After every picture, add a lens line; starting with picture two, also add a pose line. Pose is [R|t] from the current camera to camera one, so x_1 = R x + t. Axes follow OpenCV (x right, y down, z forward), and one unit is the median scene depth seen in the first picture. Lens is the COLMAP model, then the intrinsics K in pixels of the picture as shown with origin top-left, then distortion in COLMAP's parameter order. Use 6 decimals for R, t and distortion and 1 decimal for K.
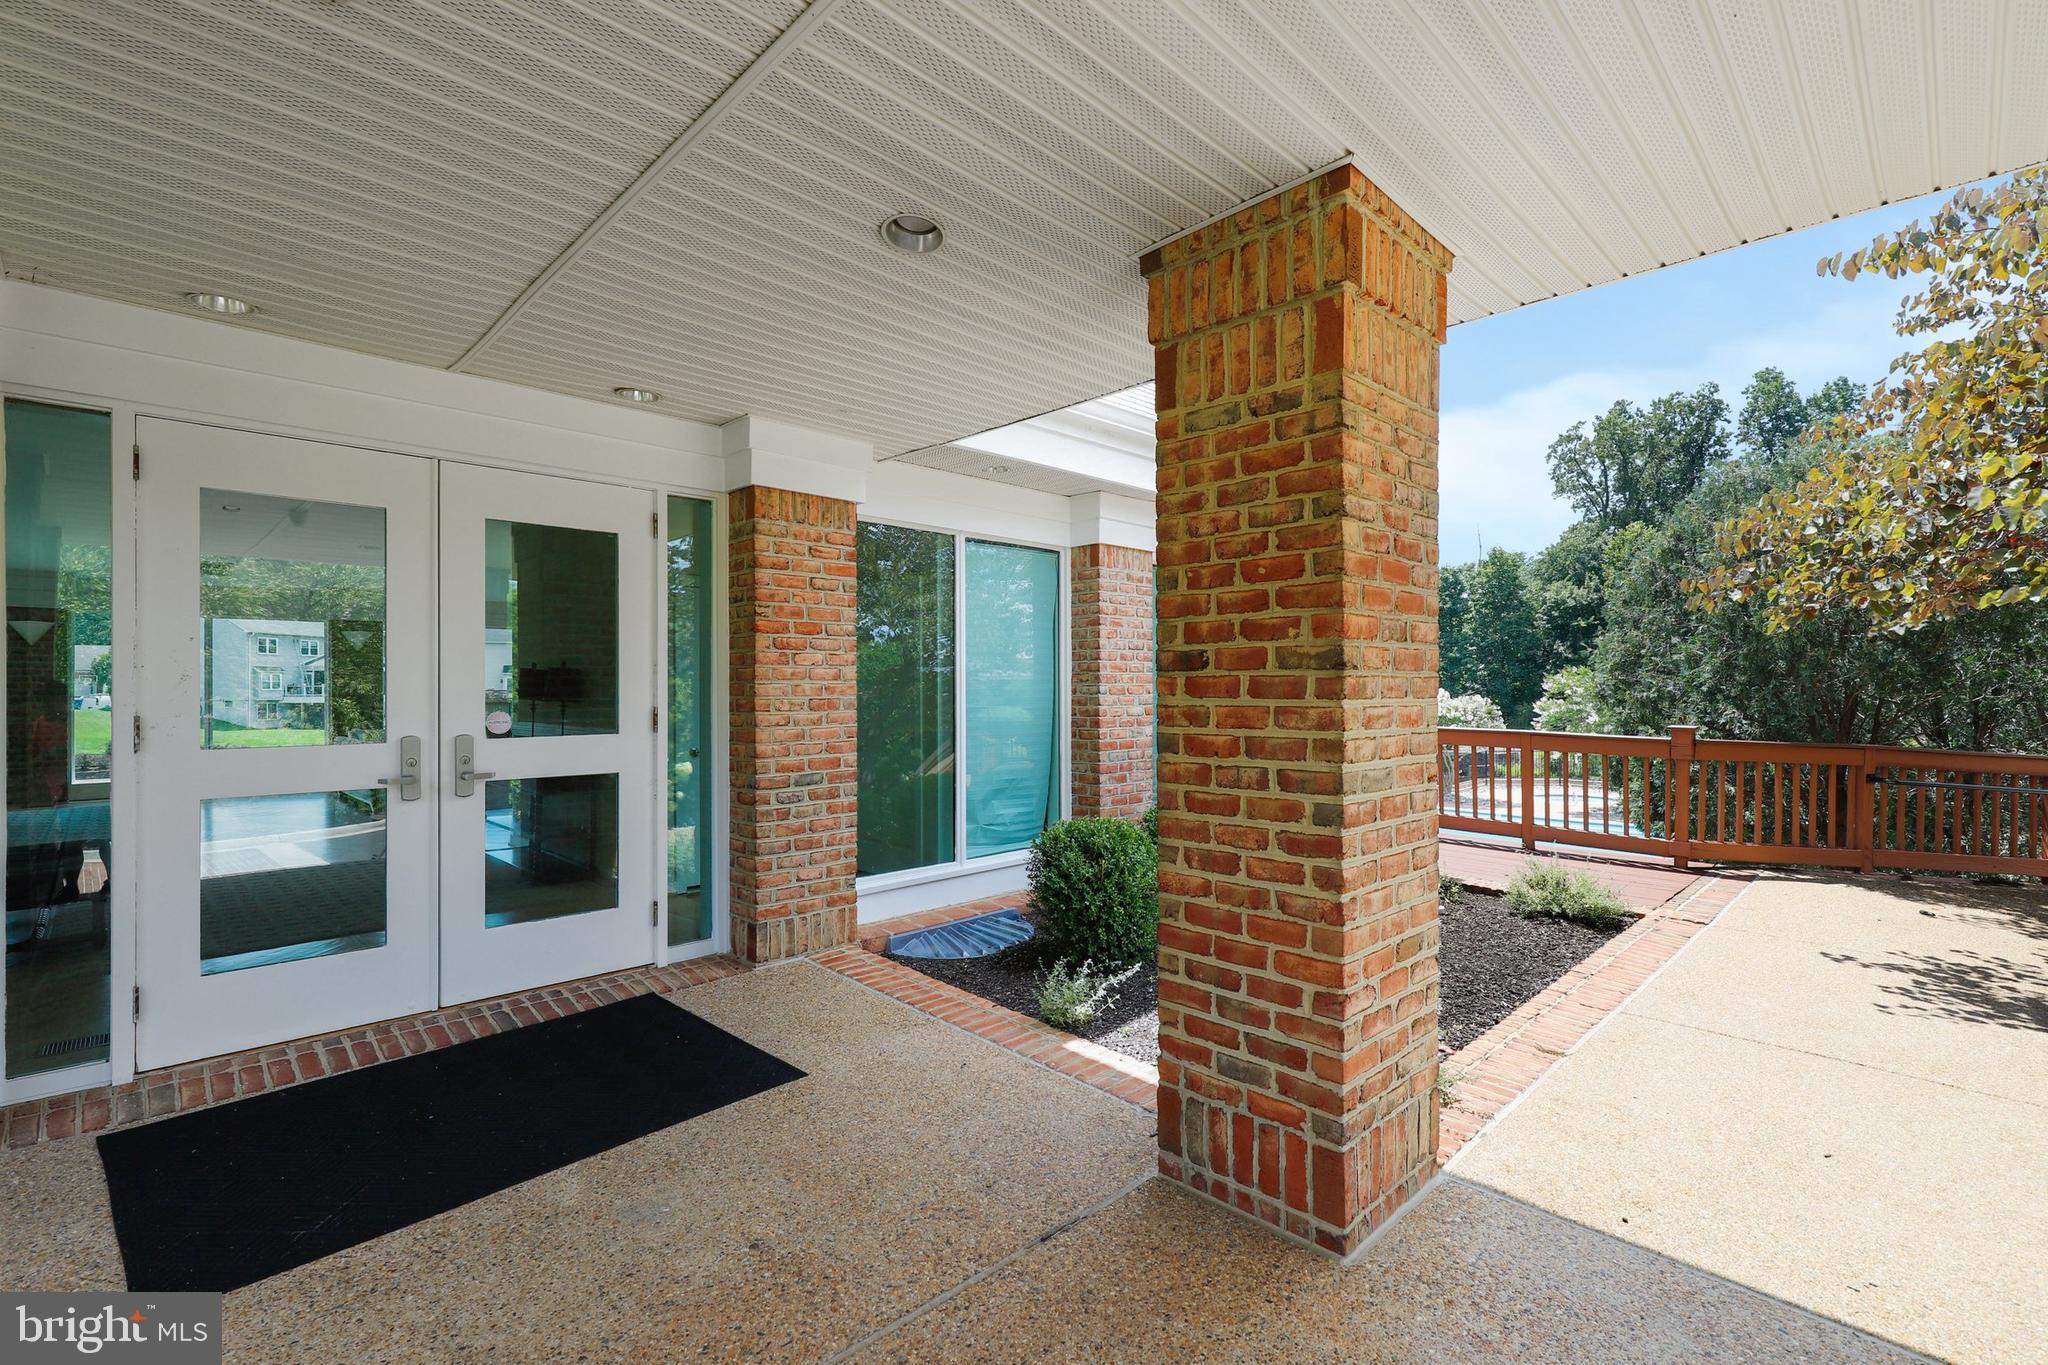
lens RADIAL K [[919.4, 0, 1024.0], [0, 919.4, 682.5], [0, 0, 1]] dist [-0.003387, -0.000891]
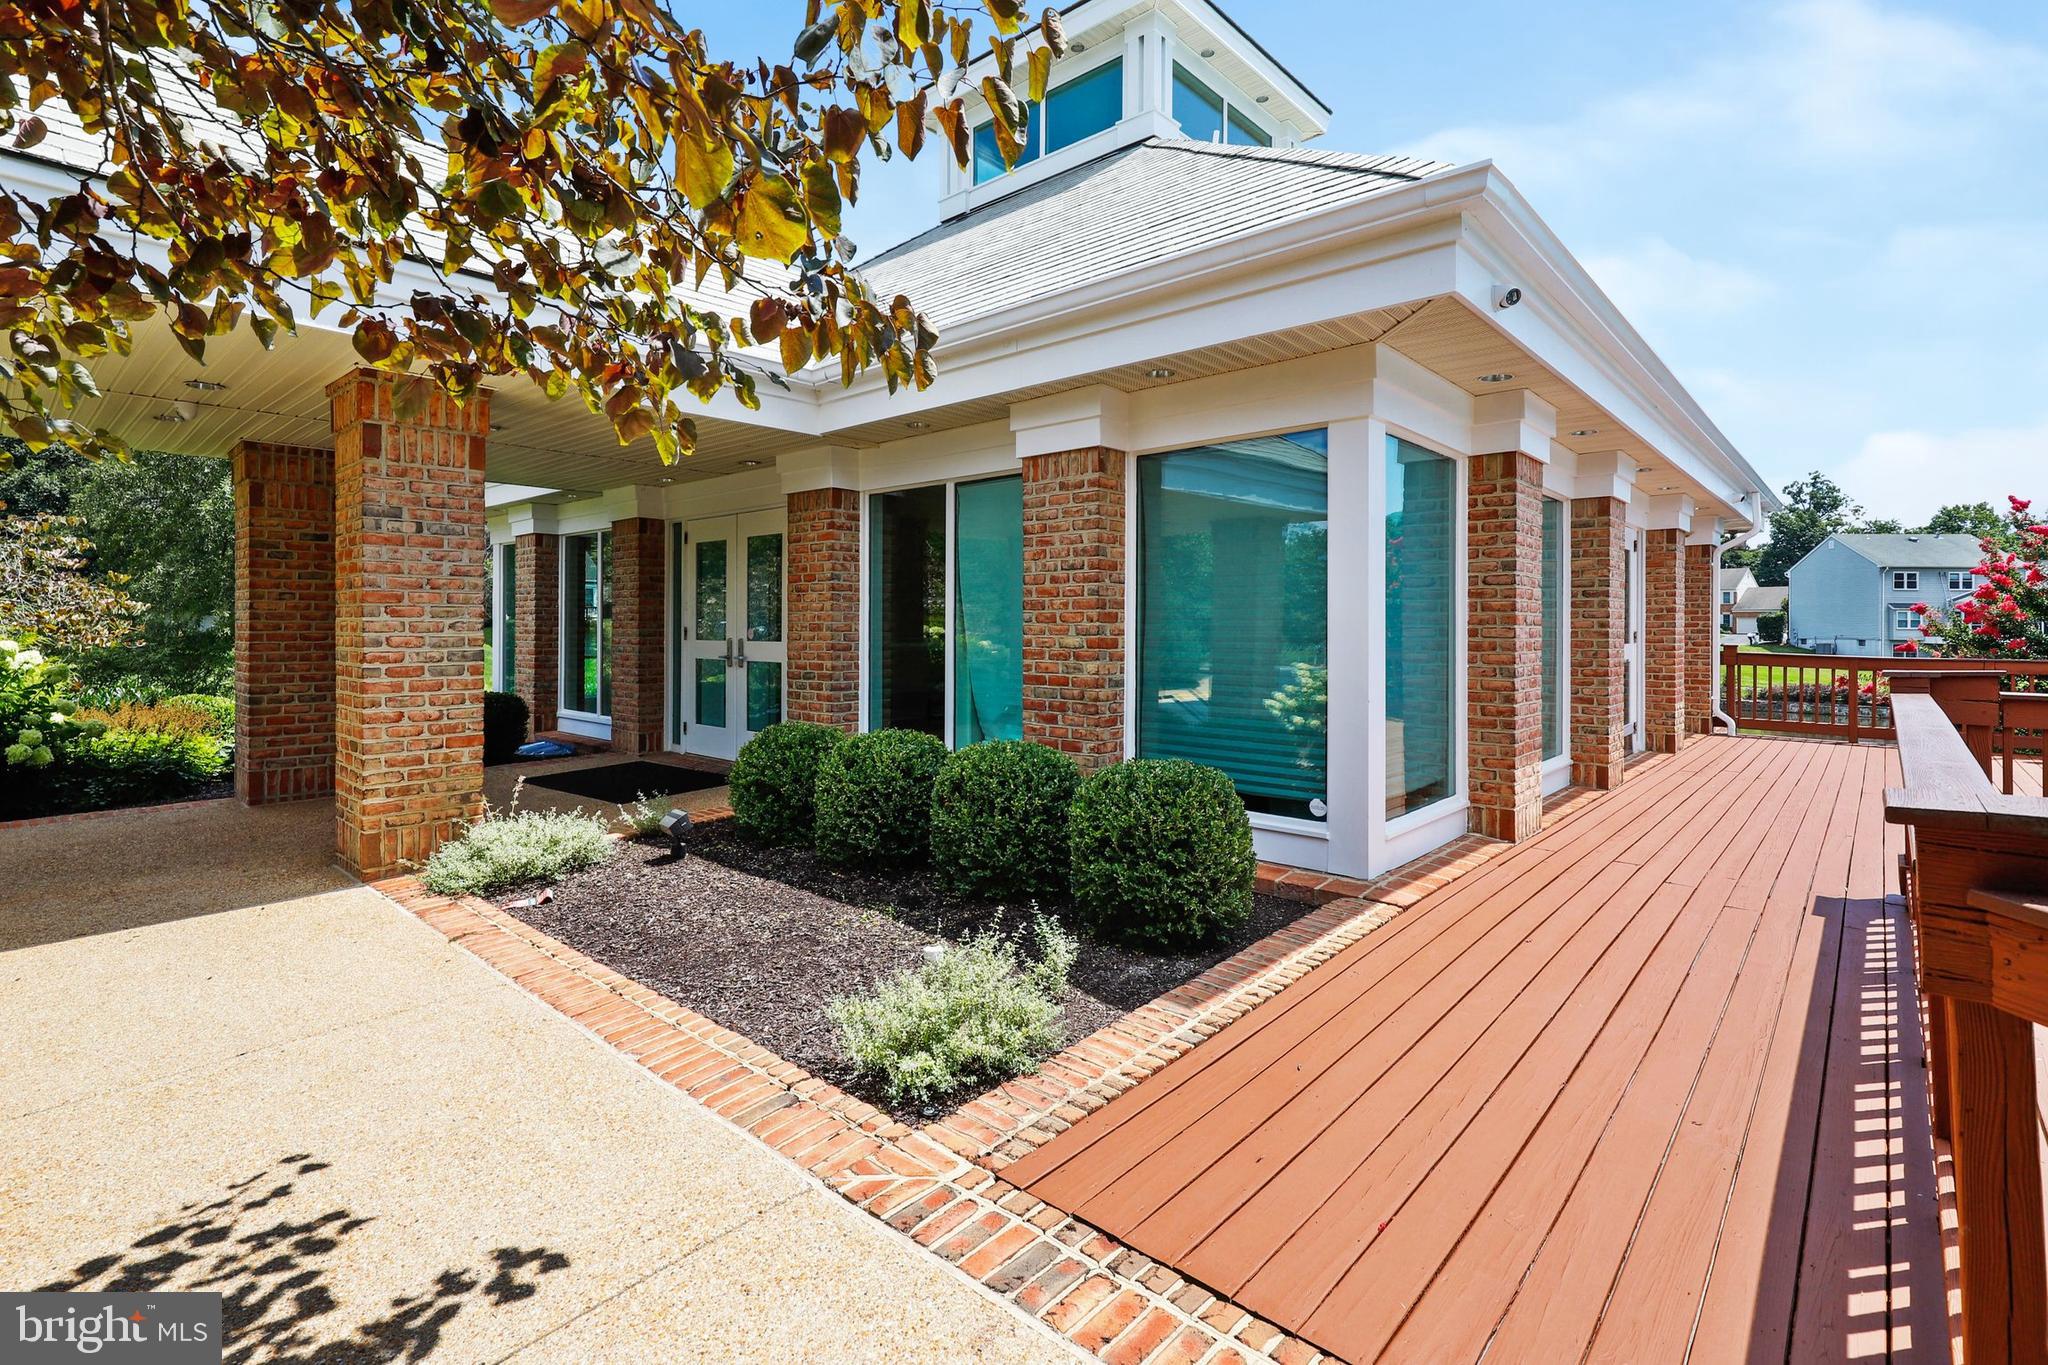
lens RADIAL K [[954.1, 0, 1022.4], [0, 954.1, 628.1], [0, 0, 1]] dist [0.001242, 0.000404]
pose [[0.061424, 0.003316, -0.998106, 1.384502], [0.003276, 0.999988, 0.003524, 0.021107], [0.998106, -0.003486, 0.061413, 1.253418]]
